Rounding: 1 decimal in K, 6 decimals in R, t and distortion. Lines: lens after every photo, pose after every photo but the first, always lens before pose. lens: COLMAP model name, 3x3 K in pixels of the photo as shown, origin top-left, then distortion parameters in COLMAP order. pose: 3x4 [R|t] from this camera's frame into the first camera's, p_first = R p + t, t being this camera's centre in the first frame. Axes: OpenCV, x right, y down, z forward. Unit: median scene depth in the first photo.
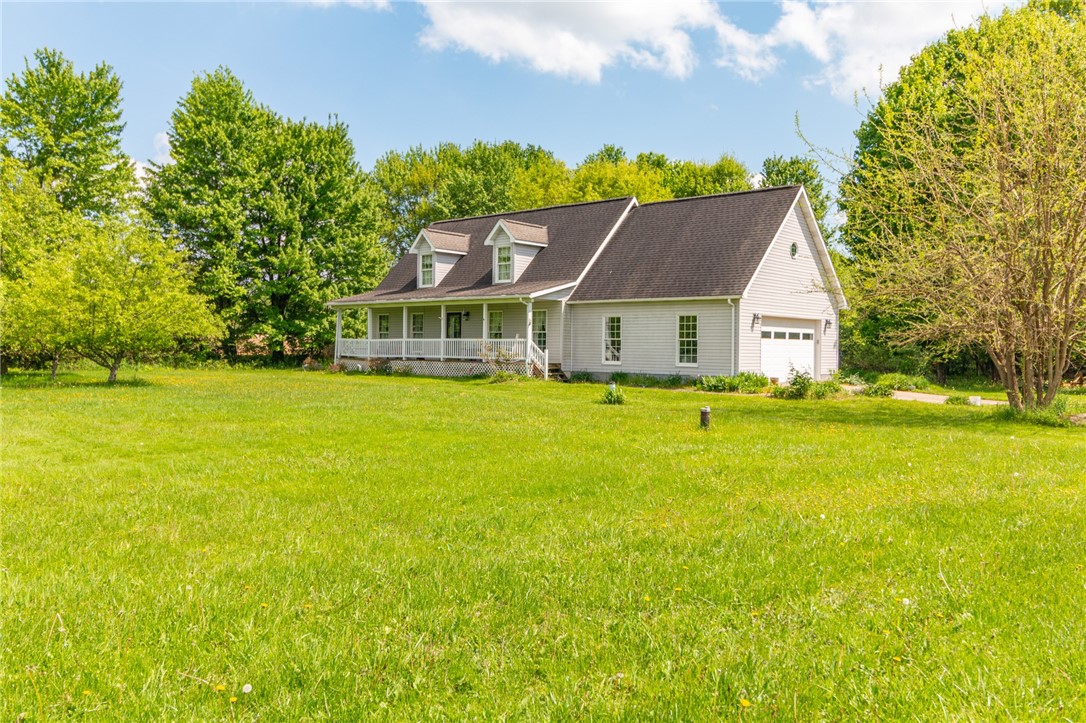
lens RADIAL K [[906.9, 0, 447.1], [0, 906.9, 377.7], [0, 0, 1]] dist [0.041751, -0.024082]
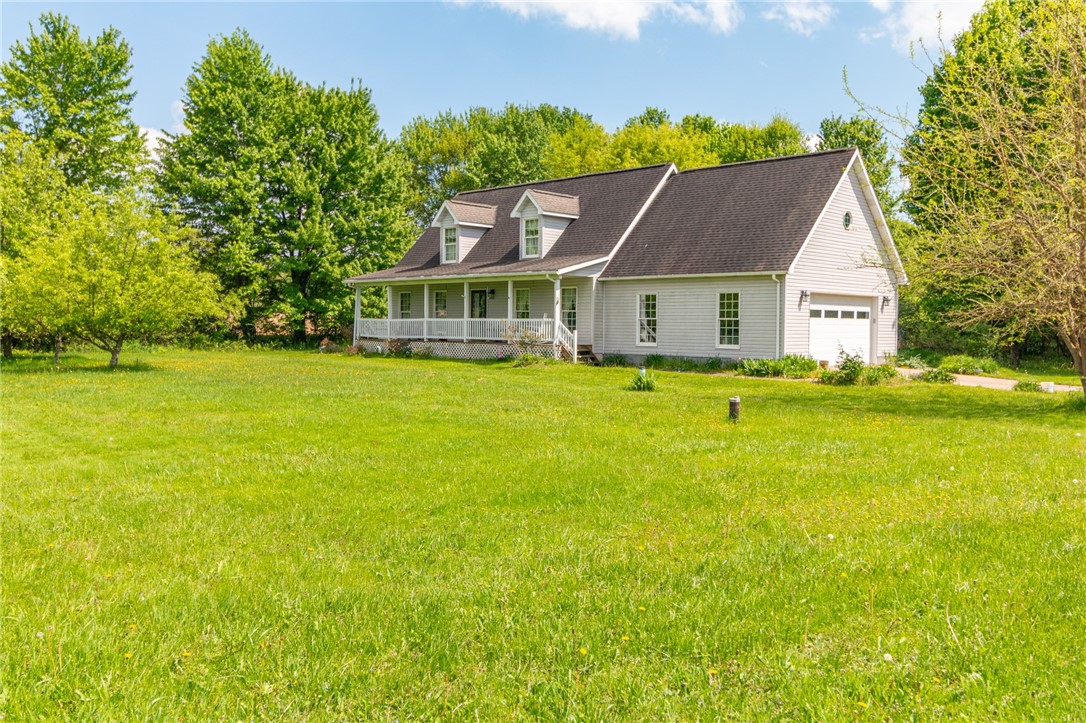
lens RADIAL K [[906.9, 0, 499.4], [0, 906.9, 366.7], [0, 0, 1]] dist [0.041751, -0.024082]
pose [[0.998867, -0.001205, -0.047572, 0.074265], [0.002341, 0.999713, 0.023823, -0.015698], [0.047530, -0.023908, 0.998584, 0.068676]]
